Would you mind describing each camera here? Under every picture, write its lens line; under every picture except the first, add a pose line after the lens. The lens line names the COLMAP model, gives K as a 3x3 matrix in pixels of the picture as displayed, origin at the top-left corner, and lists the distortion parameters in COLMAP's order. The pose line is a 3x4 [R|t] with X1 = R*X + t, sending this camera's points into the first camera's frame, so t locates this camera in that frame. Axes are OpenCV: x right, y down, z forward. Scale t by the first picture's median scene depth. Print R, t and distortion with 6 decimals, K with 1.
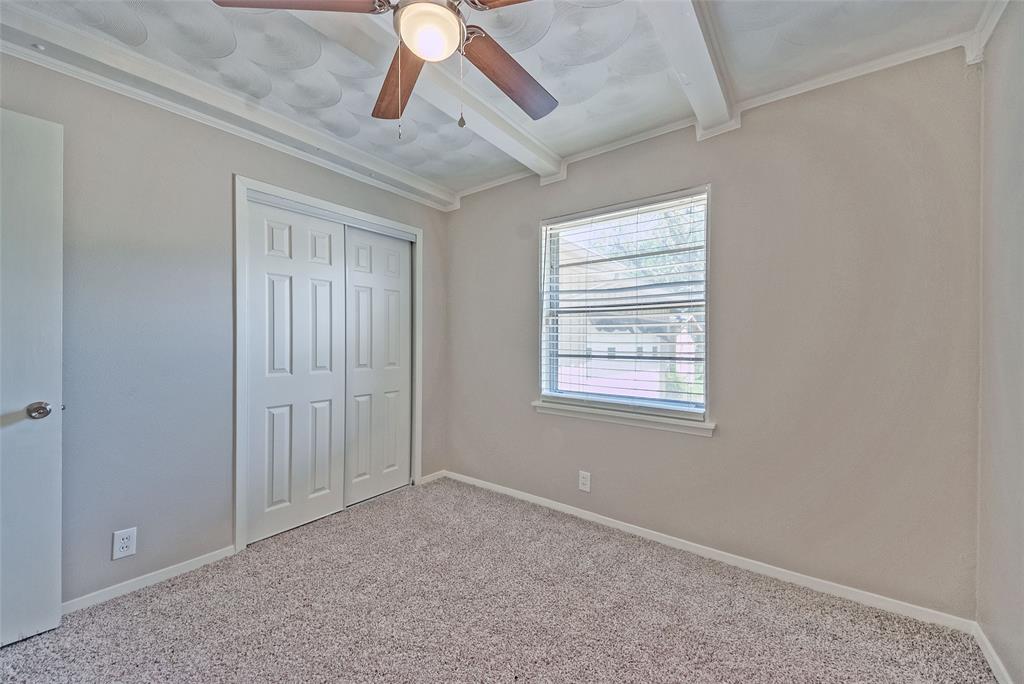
lens RADIAL K [[376.0, 0, 516.0], [0, 376.0, 350.1], [0, 0, 1]] dist [0.001210, 0.000045]
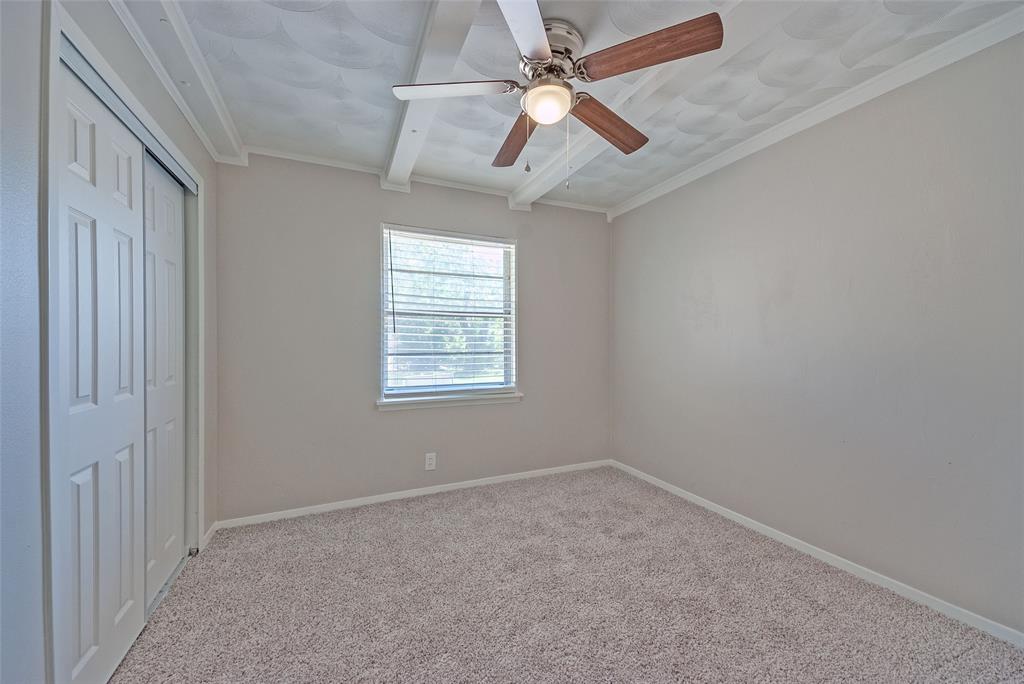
lens RADIAL K [[379.7, 0, 512.0], [0, 379.7, 342.0], [0, 0, 1]] dist [0.000566, -0.000165]
pose [[0.486165, -0.006324, 0.873844, -0.719469], [0.016932, 0.999854, -0.002185, -0.012310], [-0.873703, 0.015858, 0.486201, 0.209734]]
